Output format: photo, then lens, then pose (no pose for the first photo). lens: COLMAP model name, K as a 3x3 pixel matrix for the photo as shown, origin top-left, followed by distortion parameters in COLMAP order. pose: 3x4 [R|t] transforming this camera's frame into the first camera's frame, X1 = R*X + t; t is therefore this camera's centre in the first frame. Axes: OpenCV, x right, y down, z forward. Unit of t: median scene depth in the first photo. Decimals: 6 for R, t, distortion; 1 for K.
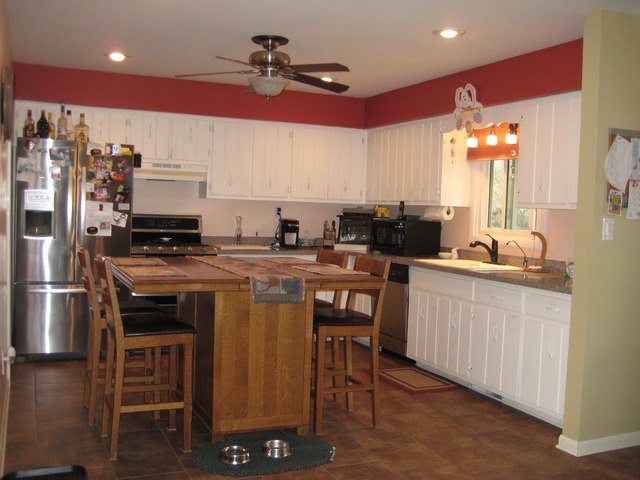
lens RADIAL K [[676.3, 0, 320.0], [0, 676.3, 240.0], [0, 0, 1]] dist [-0.152788, 0.202604]
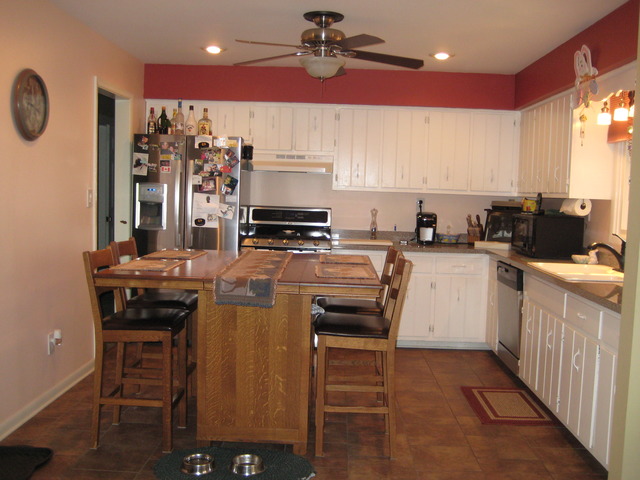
lens RADIAL K [[676.3, 0, 320.0], [0, 676.3, 240.0], [0, 0, 1]] dist [-0.152788, 0.202604]
pose [[0.905146, 0.025444, -0.424338, 0.262661], [-0.020300, 0.999655, 0.016639, -0.007683], [0.424615, -0.006447, 0.905351, 0.143069]]
